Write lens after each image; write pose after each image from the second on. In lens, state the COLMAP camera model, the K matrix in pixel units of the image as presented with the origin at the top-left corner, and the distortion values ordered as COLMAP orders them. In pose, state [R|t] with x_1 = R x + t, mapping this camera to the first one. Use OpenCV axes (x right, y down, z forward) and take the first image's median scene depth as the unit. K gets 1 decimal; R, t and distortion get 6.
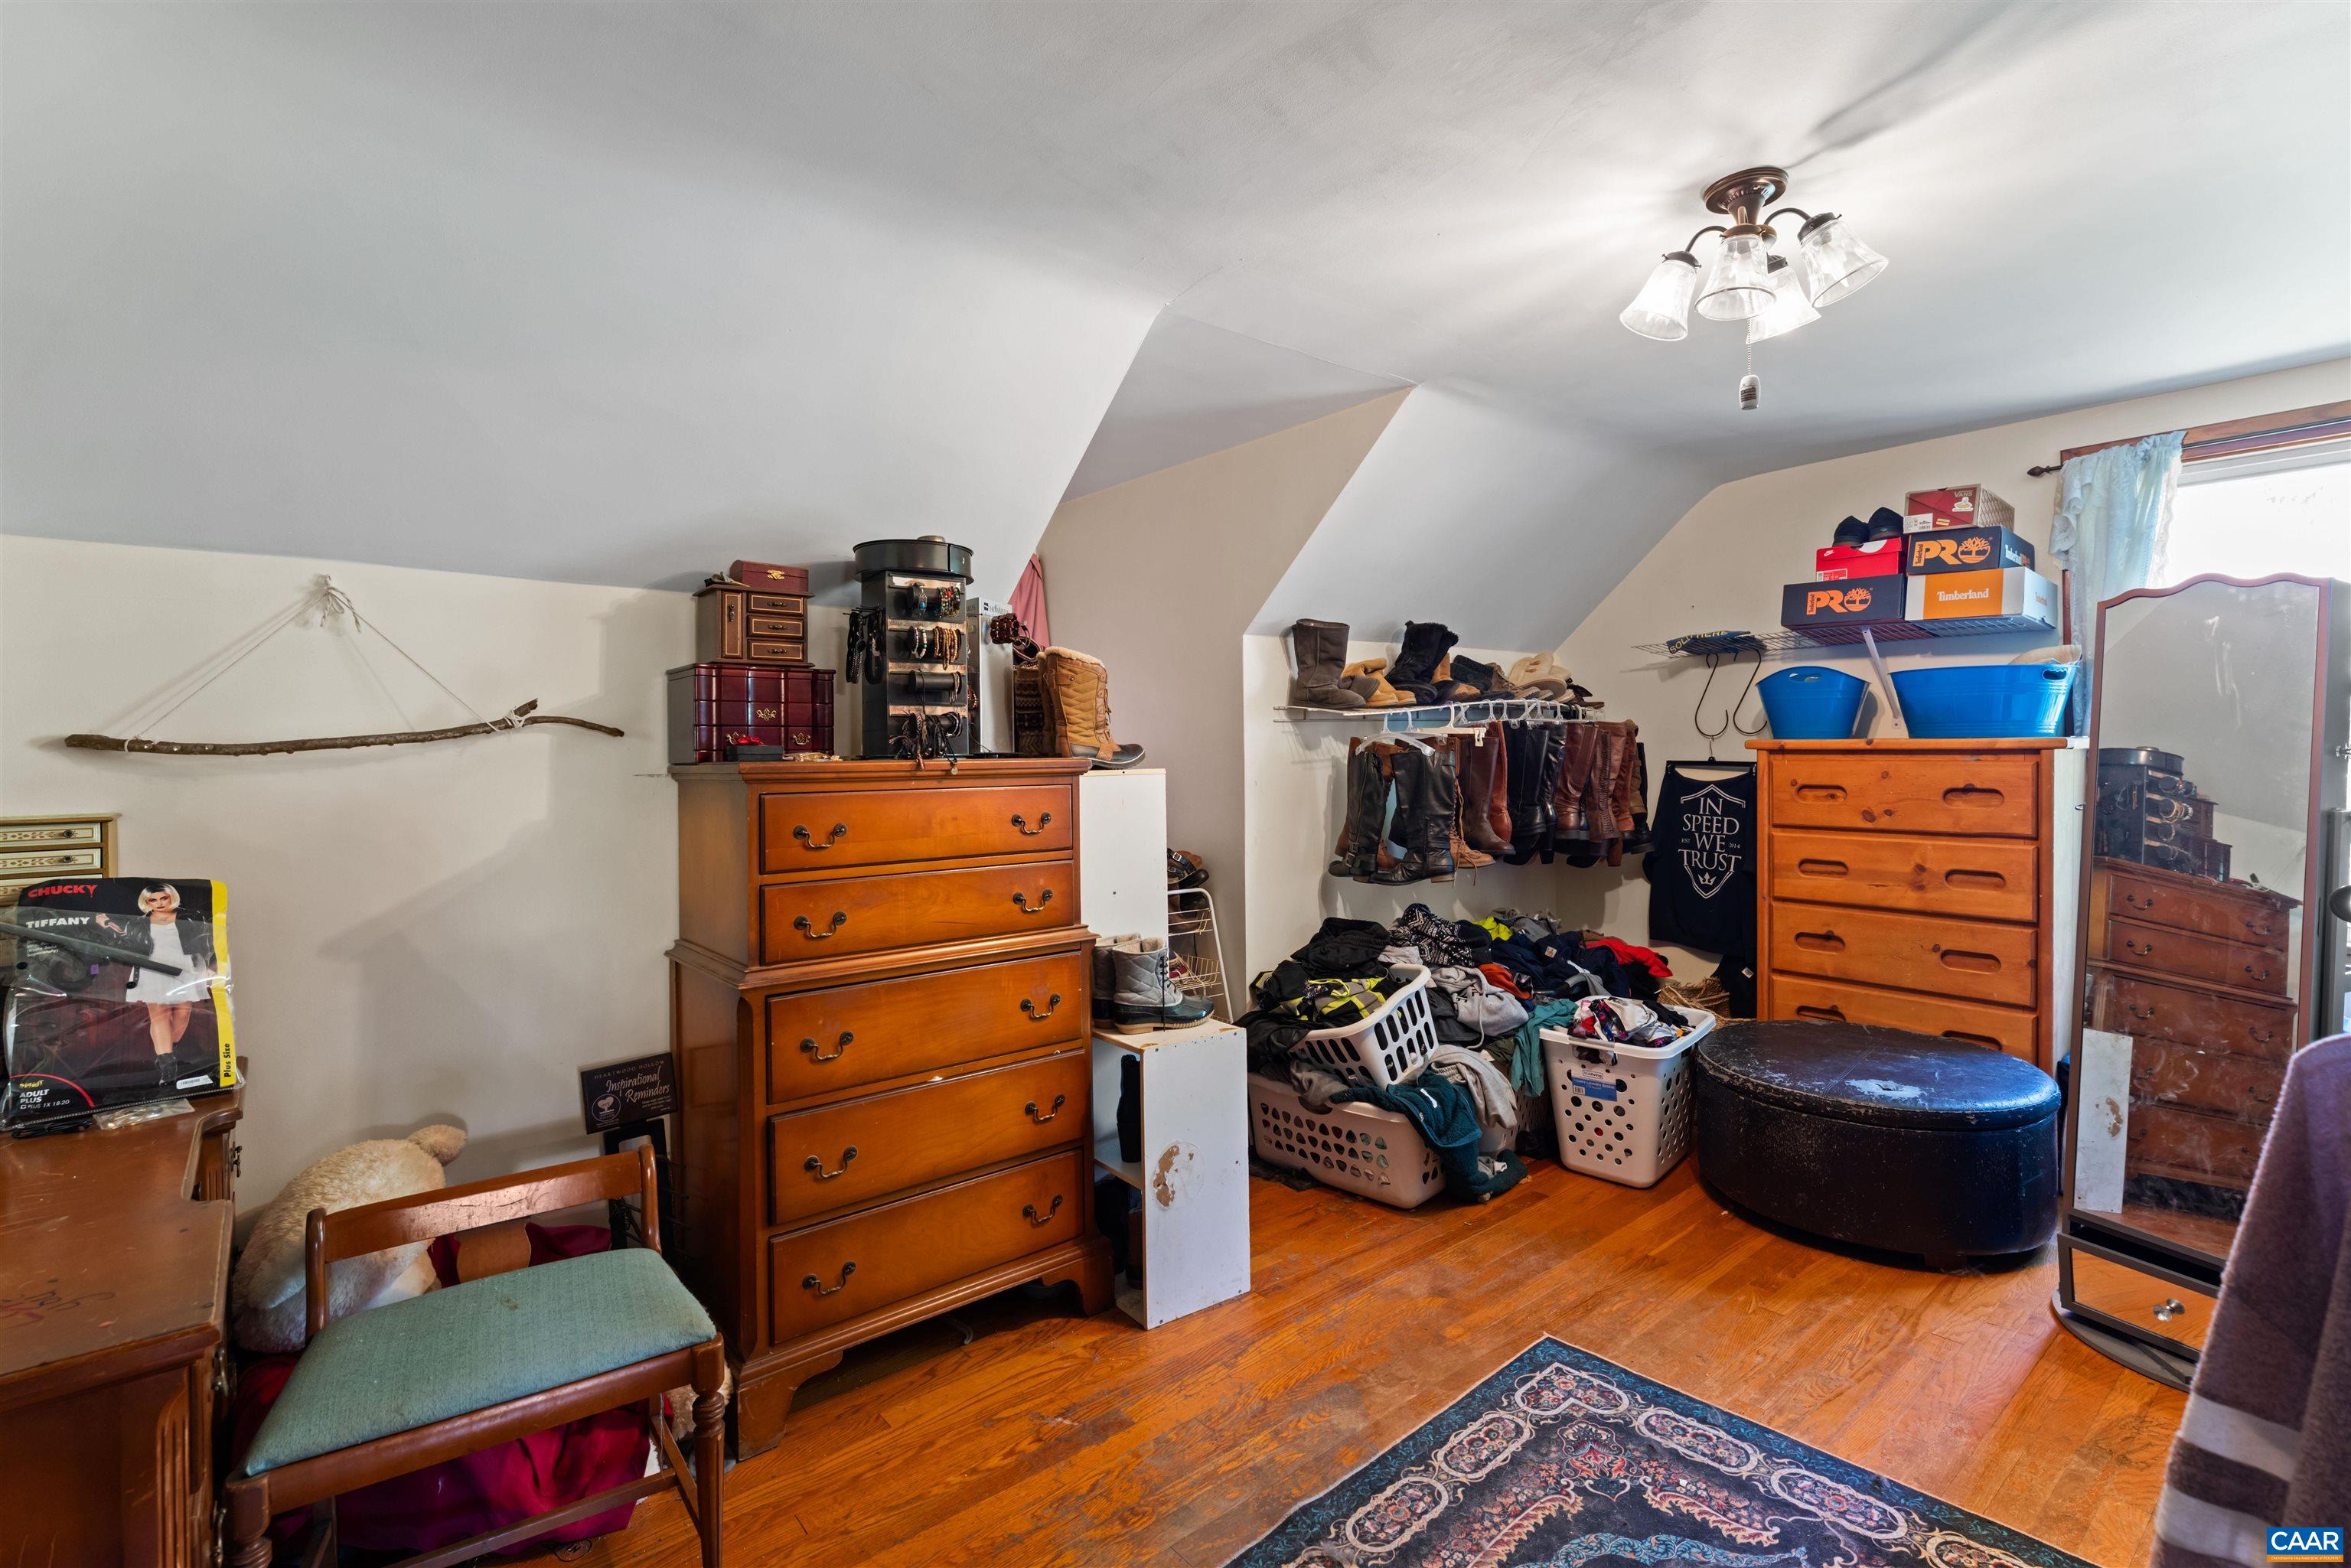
lens RADIAL K [[1071.4, 0, 1175.9], [0, 1071.4, 779.0], [0, 0, 1]] dist [0.002886, -0.000084]
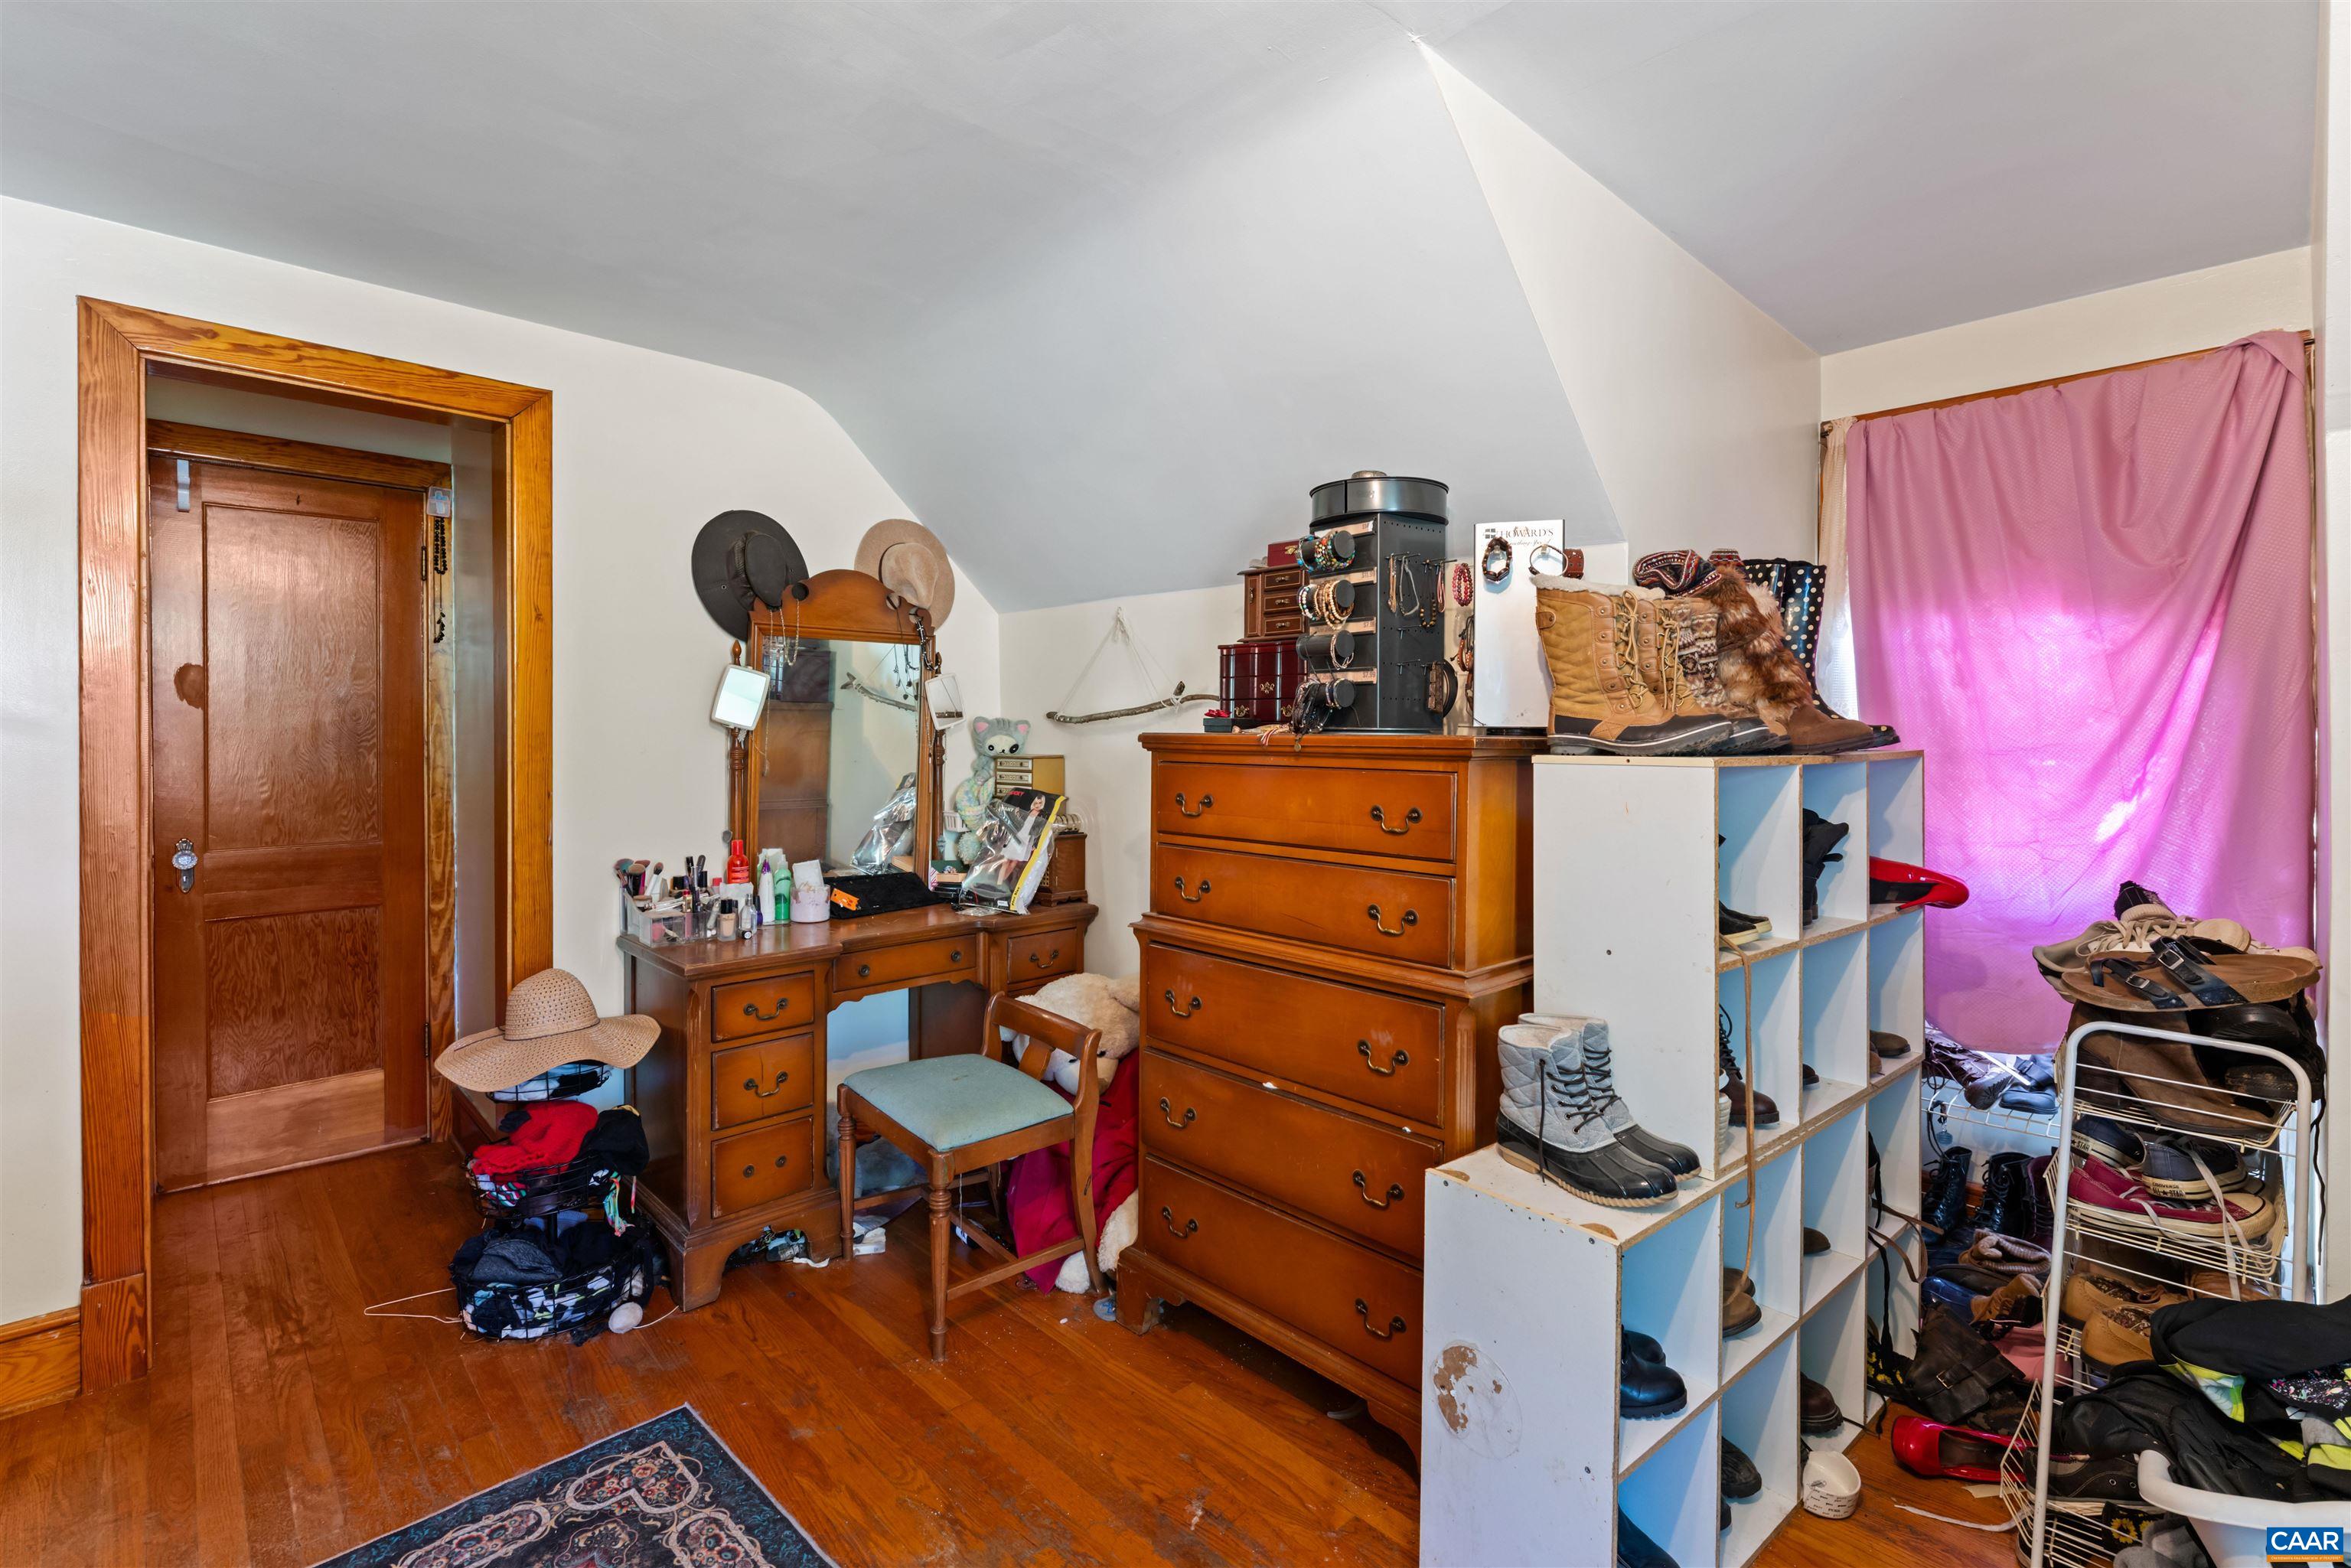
lens RADIAL K [[1071.4, 0, 1177.5], [0, 1071.4, 783.6], [0, 0, 1]] dist [0.002886, -0.000084]
pose [[0.073668, 0.055602, -0.995732, 0.673615], [-0.038080, 0.997873, 0.052904, -0.020040], [0.996556, 0.034020, 0.075628, 0.864147]]
